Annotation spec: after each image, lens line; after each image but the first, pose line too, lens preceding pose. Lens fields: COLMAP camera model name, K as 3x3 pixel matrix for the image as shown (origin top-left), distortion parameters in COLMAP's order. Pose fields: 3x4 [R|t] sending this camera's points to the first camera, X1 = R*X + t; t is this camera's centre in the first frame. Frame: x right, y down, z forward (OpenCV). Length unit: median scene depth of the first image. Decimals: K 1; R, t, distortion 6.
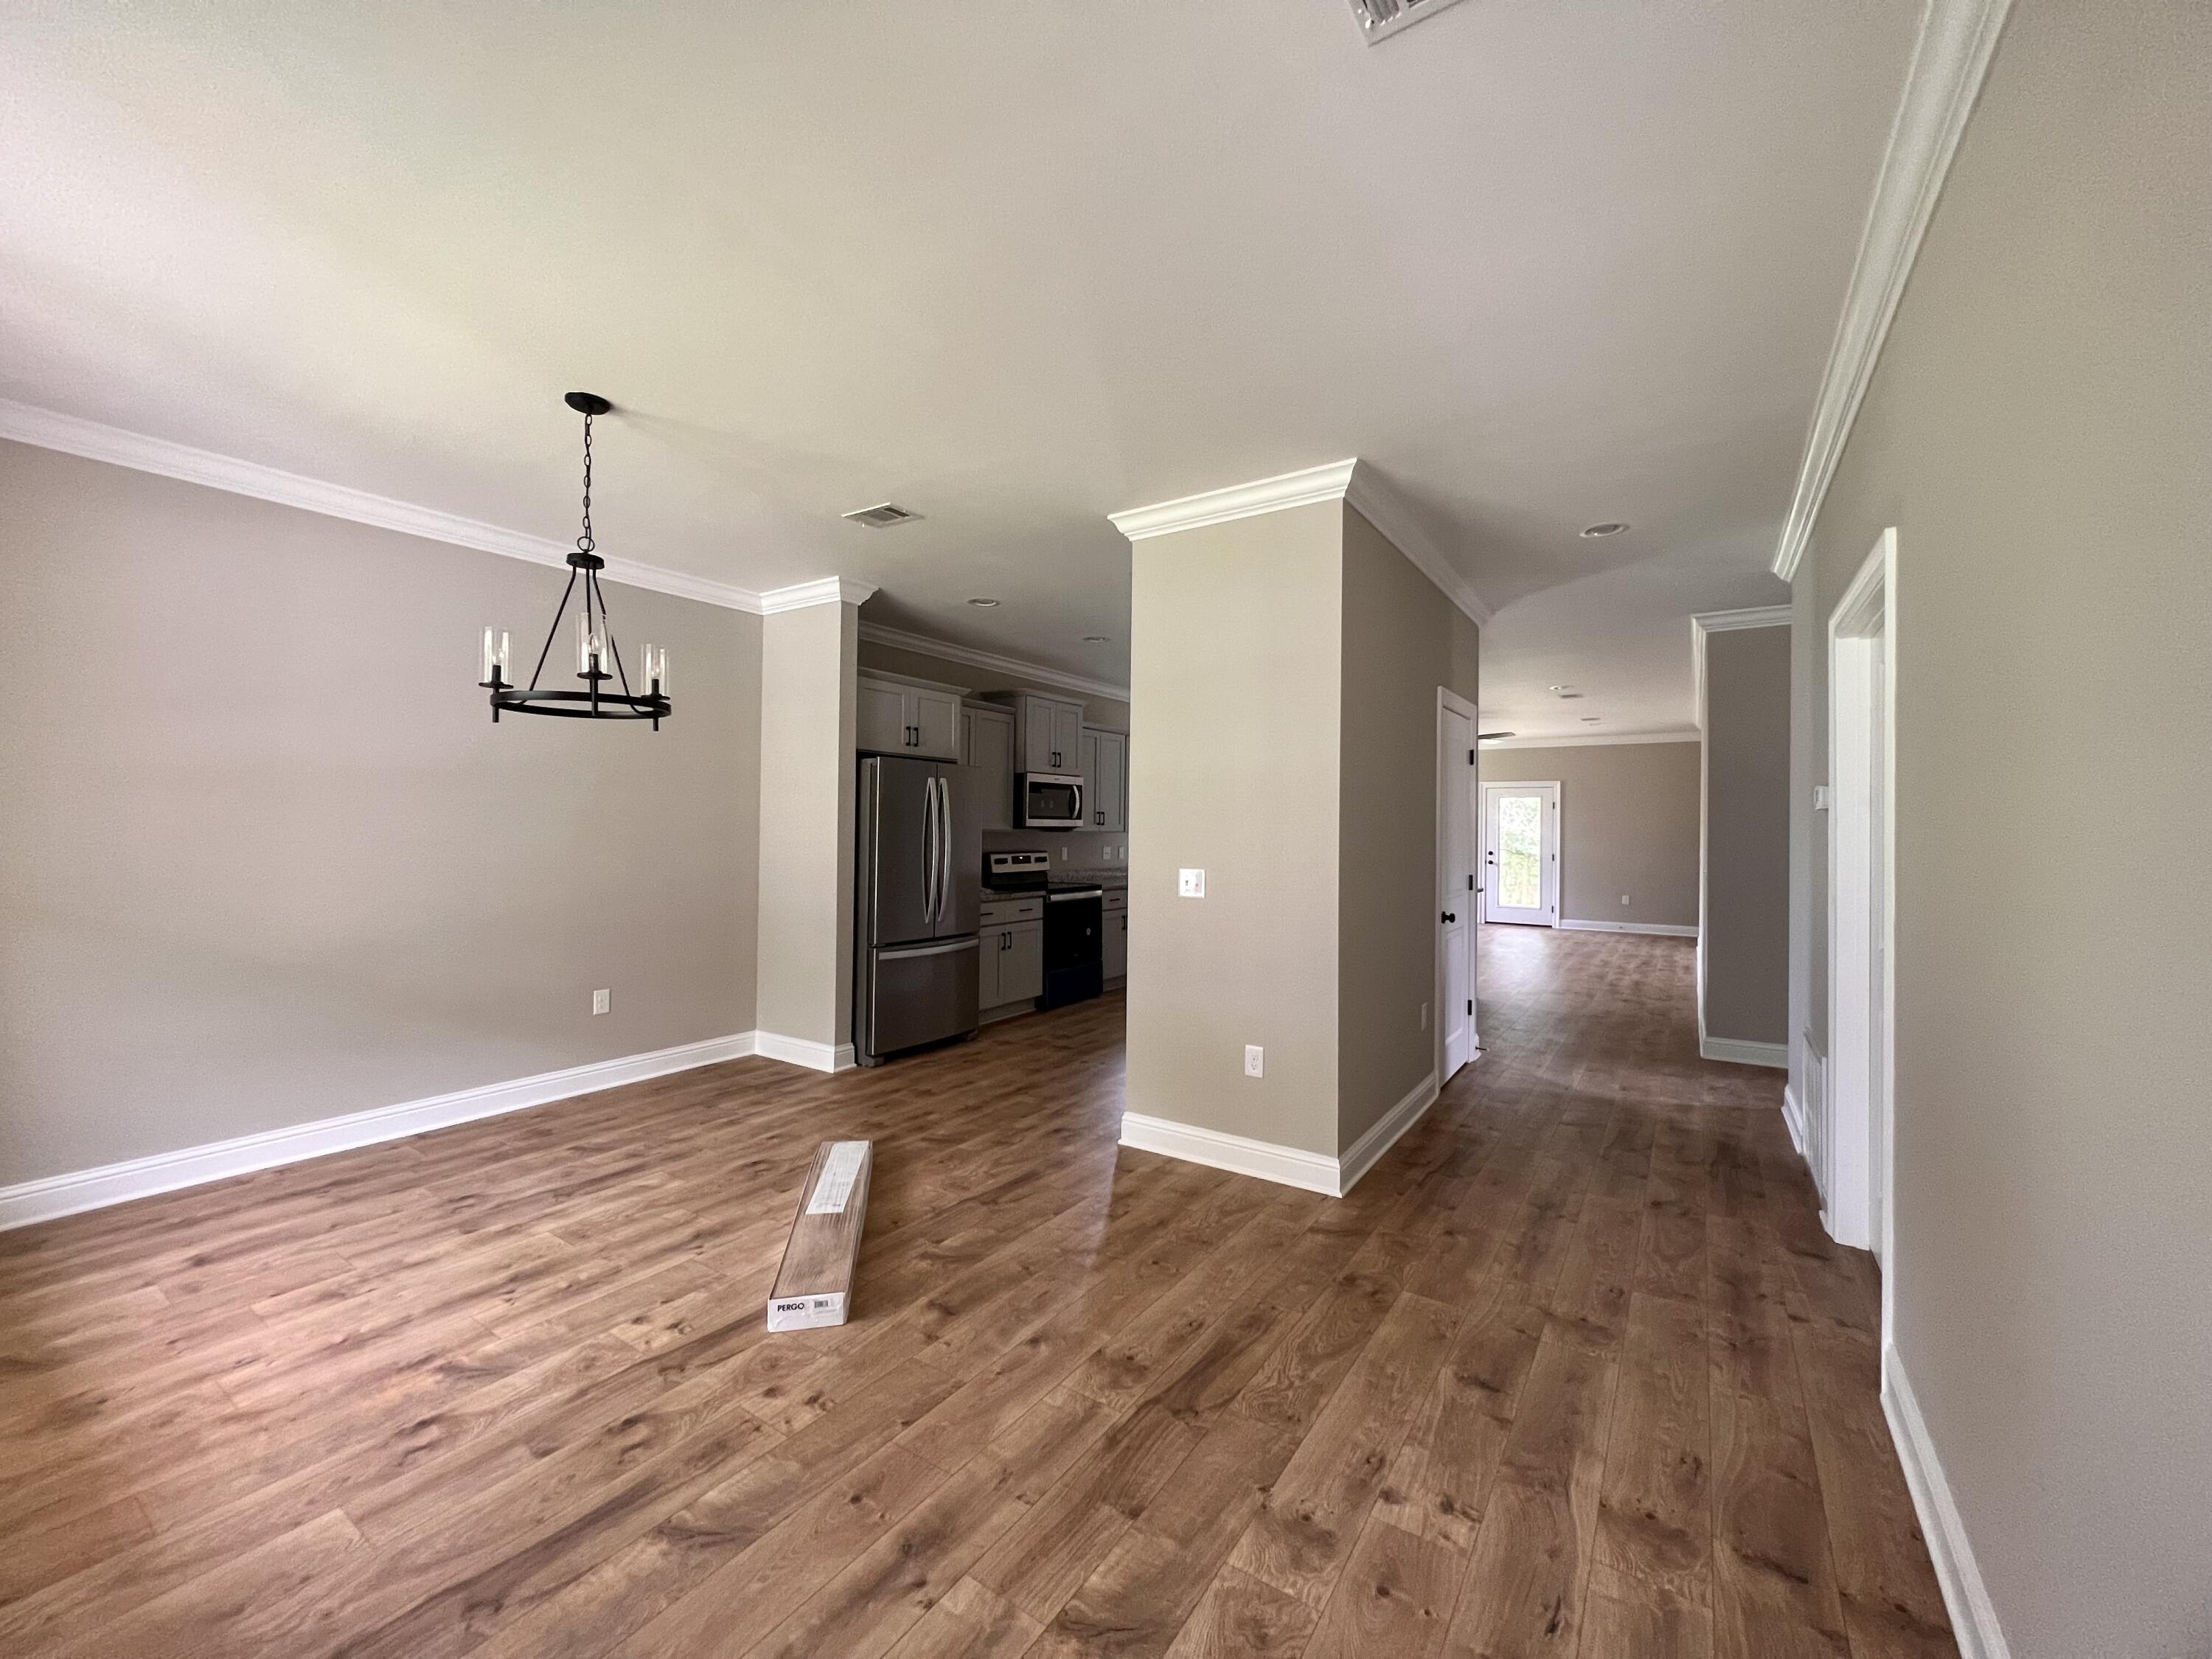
lens RADIAL K [[889.3, 0, 1101.2], [0, 889.3, 821.3], [0, 0, 1]] dist [0.000338, 0.000175]
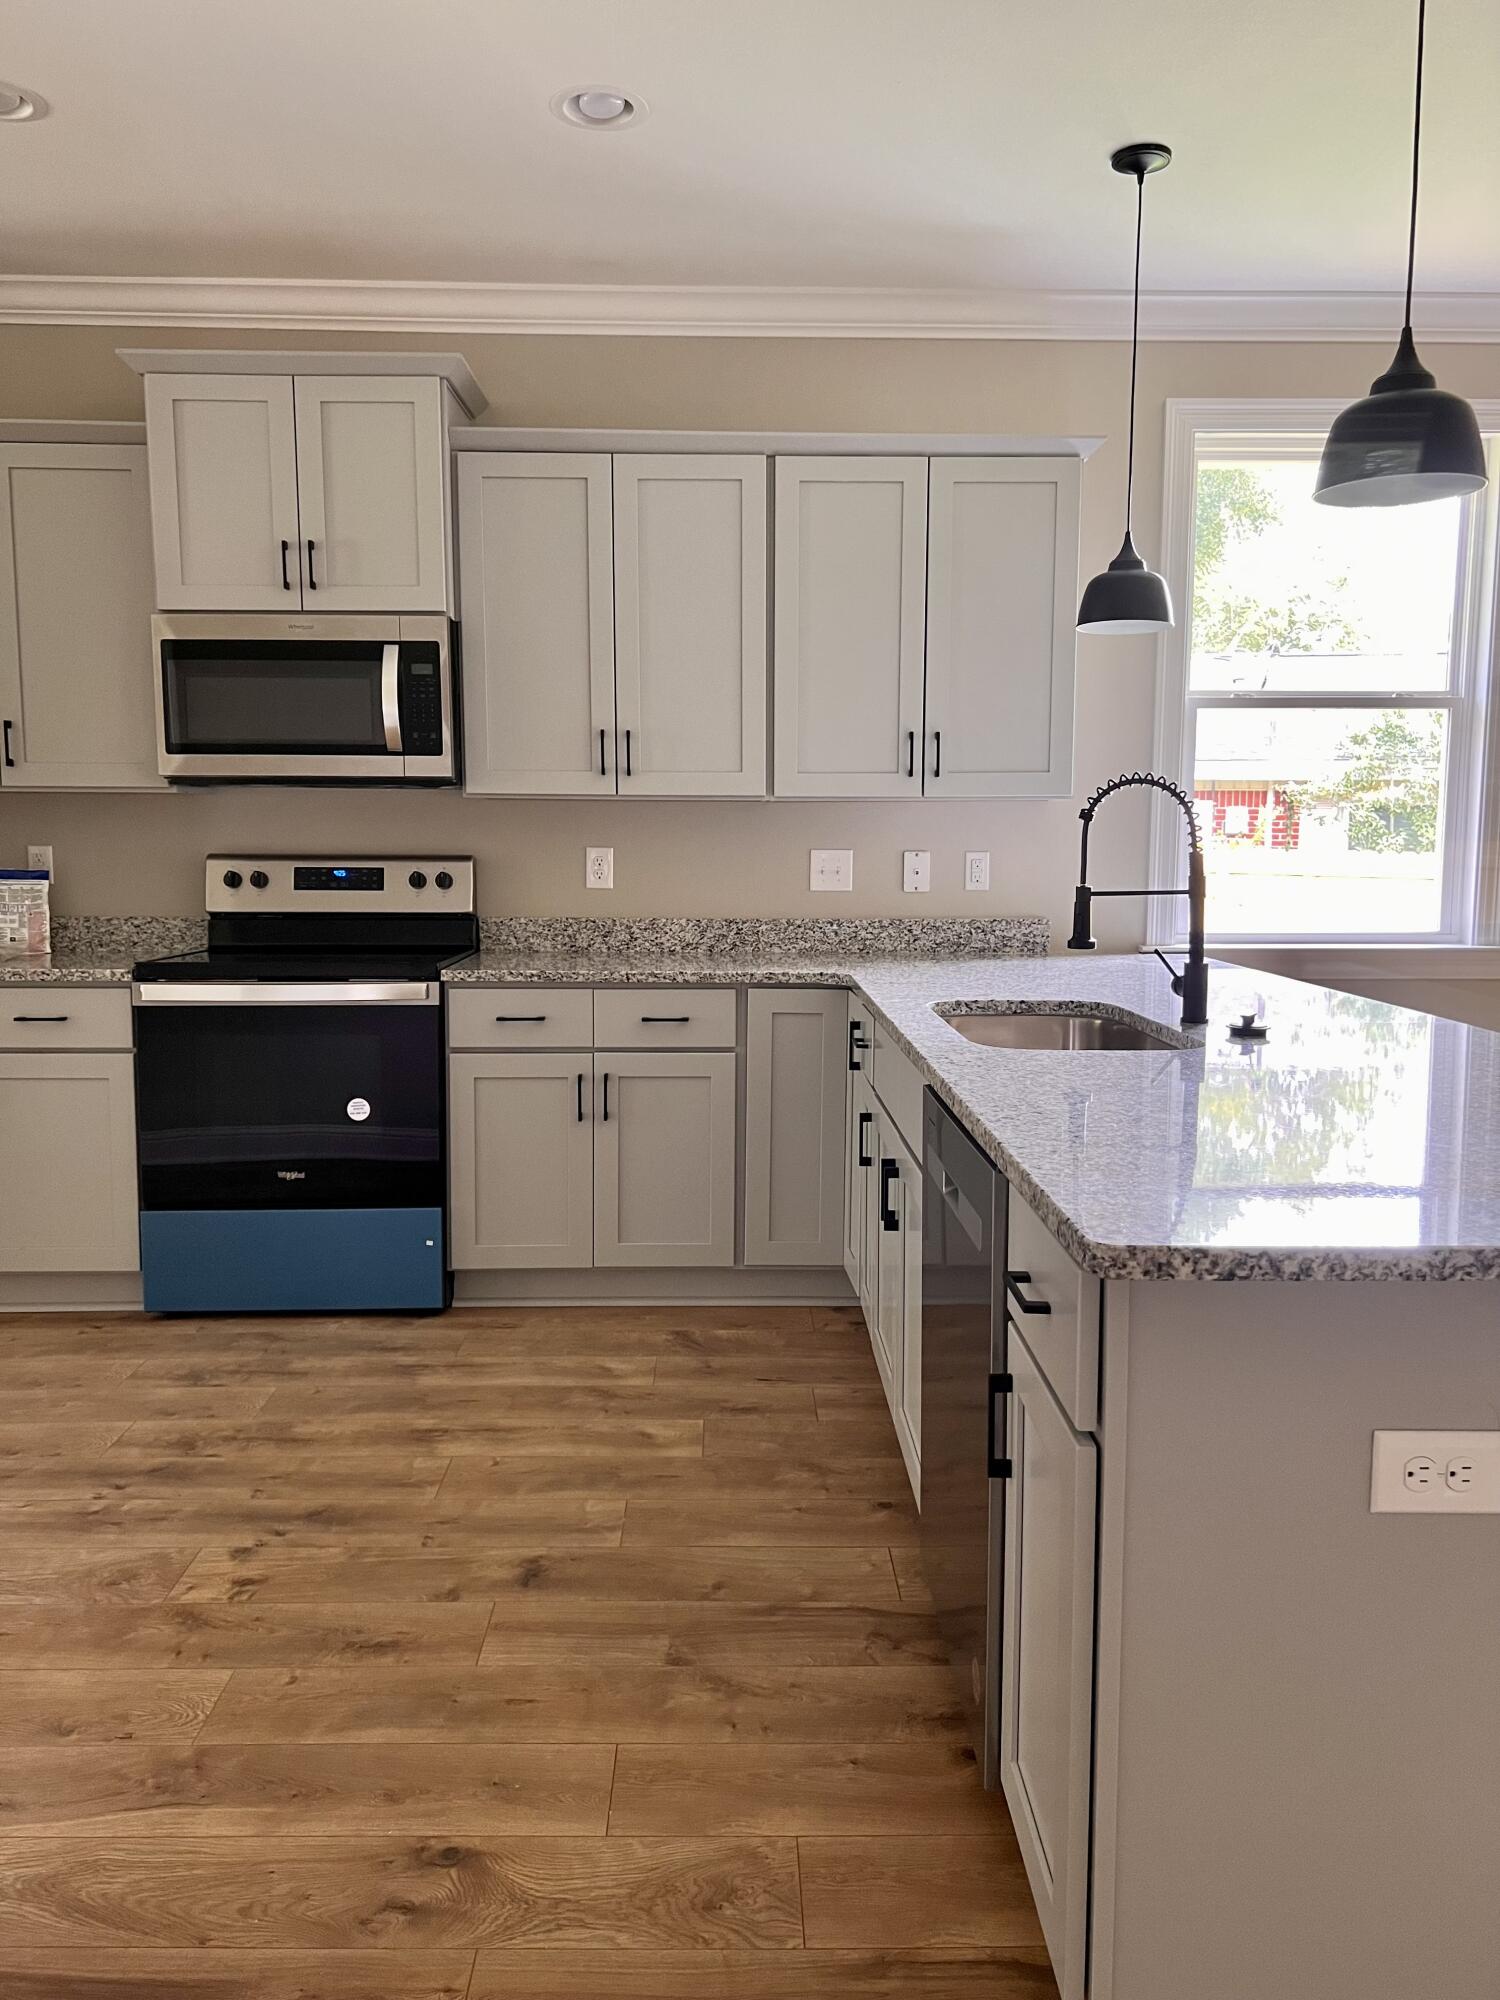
lens RADIAL K [[1481.8, 0, 750.0], [0, 1481.8, 1000.0], [0, 0, 1]] dist [0.003237, -0.002763]
pose [[0.574670, 0.079979, -0.814468, 0.727718], [0.008909, 0.994543, 0.103948, 0.048010], [0.818337, -0.066991, 0.570822, 1.218154]]
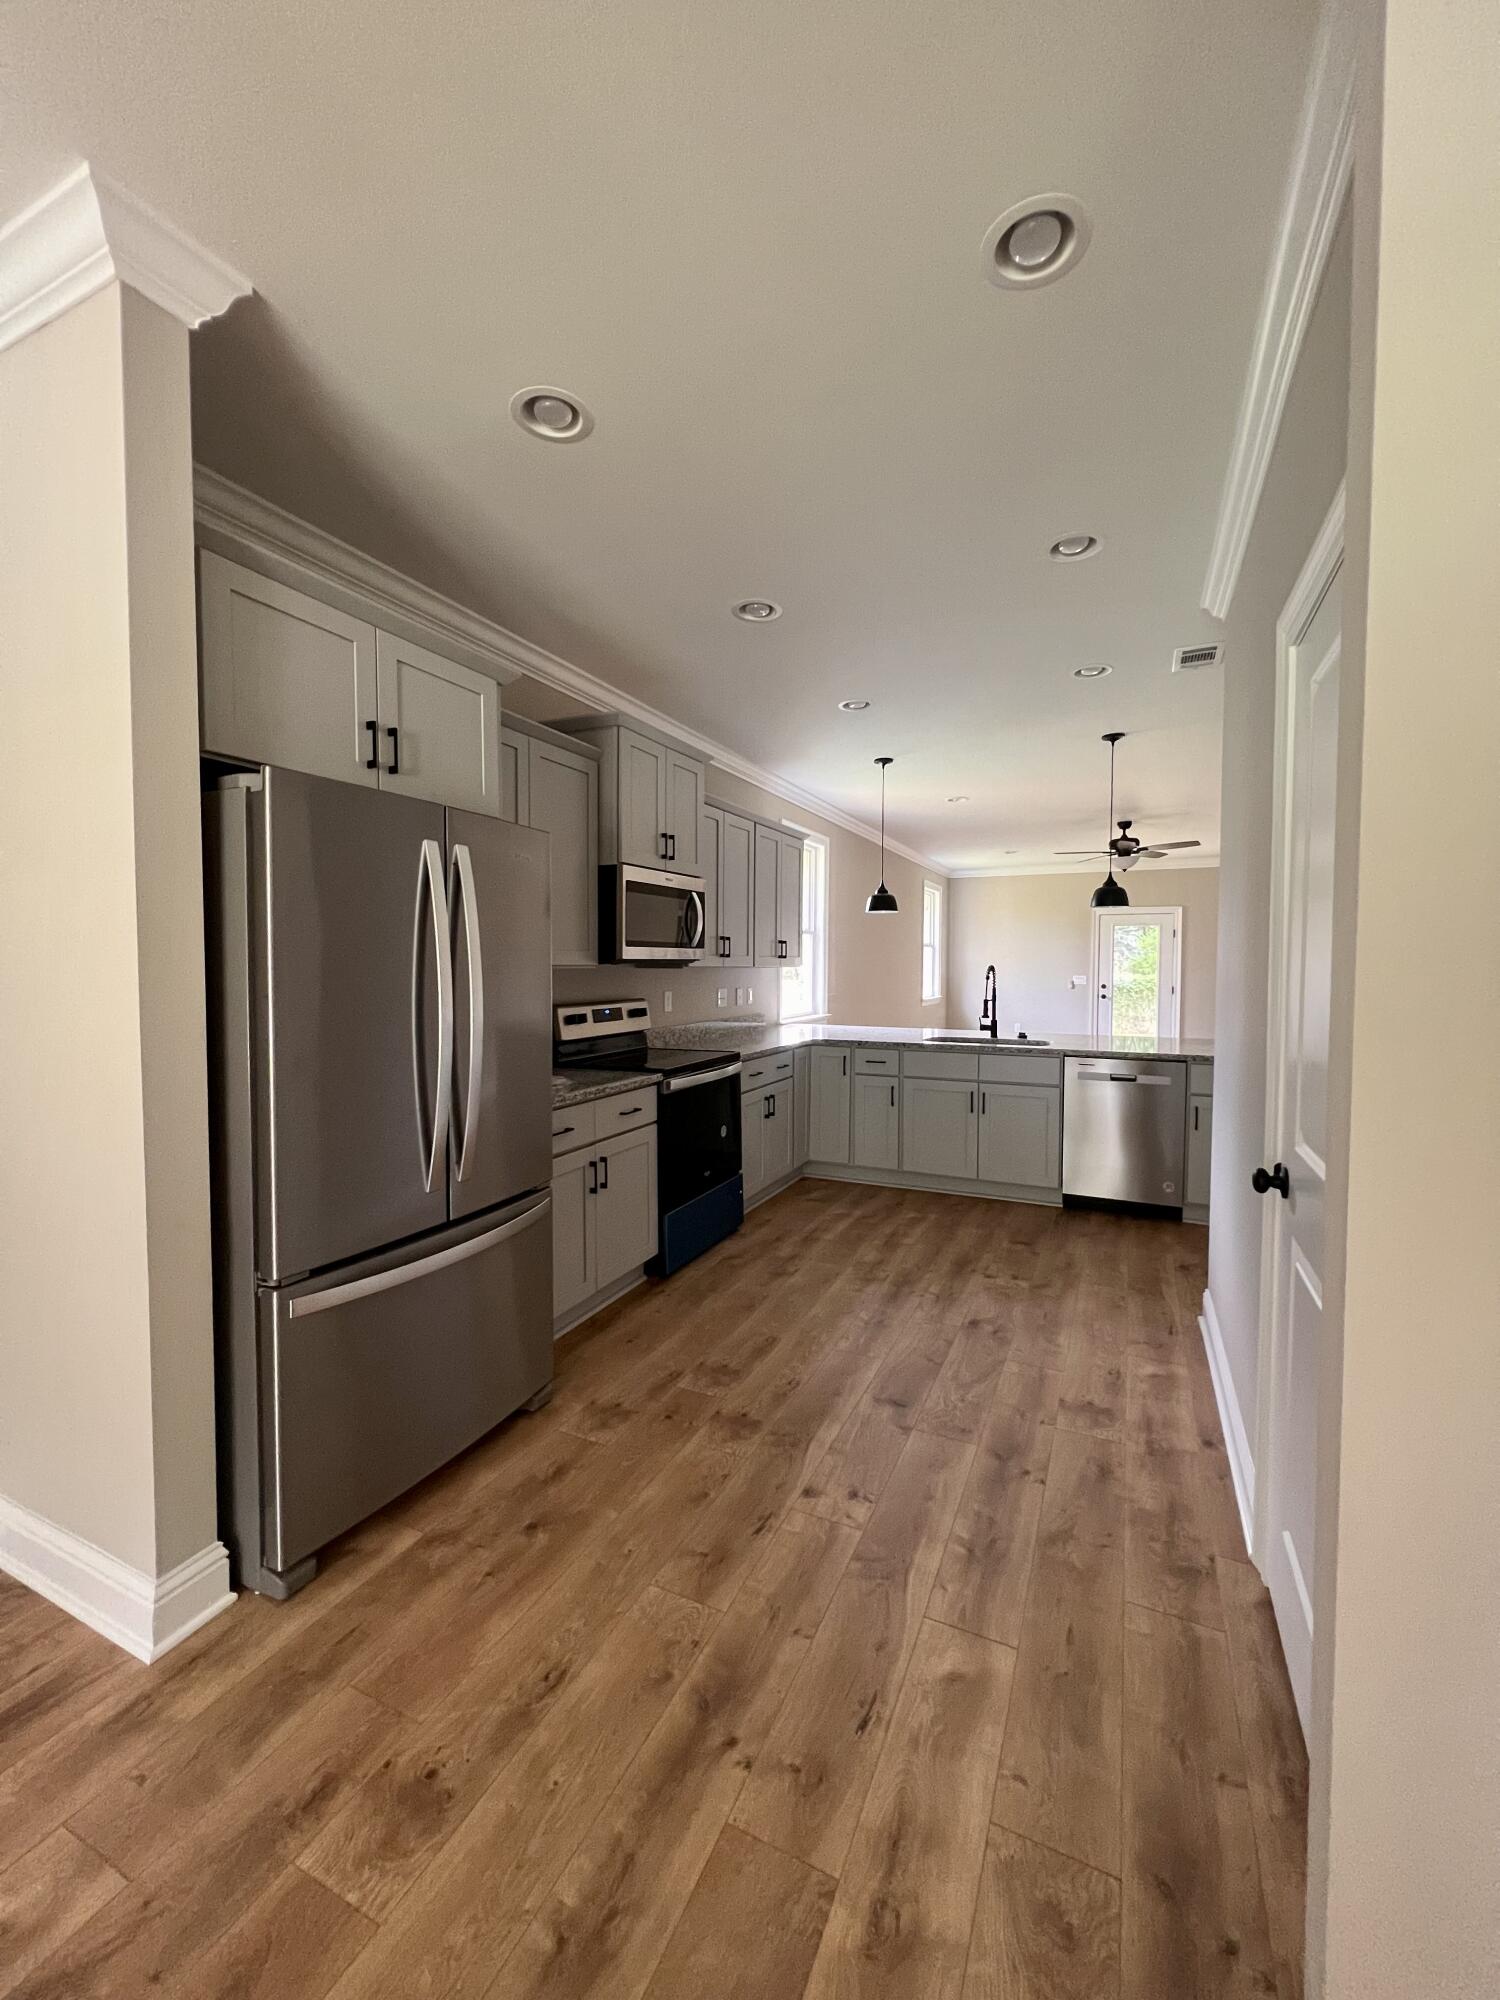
lens RADIAL K [[804.1, 0, 750.0], [0, 804.1, 1000.0], [0, 0, 1]] dist [0.000338, 0.000175]
pose [[0.989458, -0.016568, 0.143867, -0.110956], [0.008924, 0.998522, 0.053616, 0.006831], [-0.144542, -0.051767, 0.988144, 0.681579]]
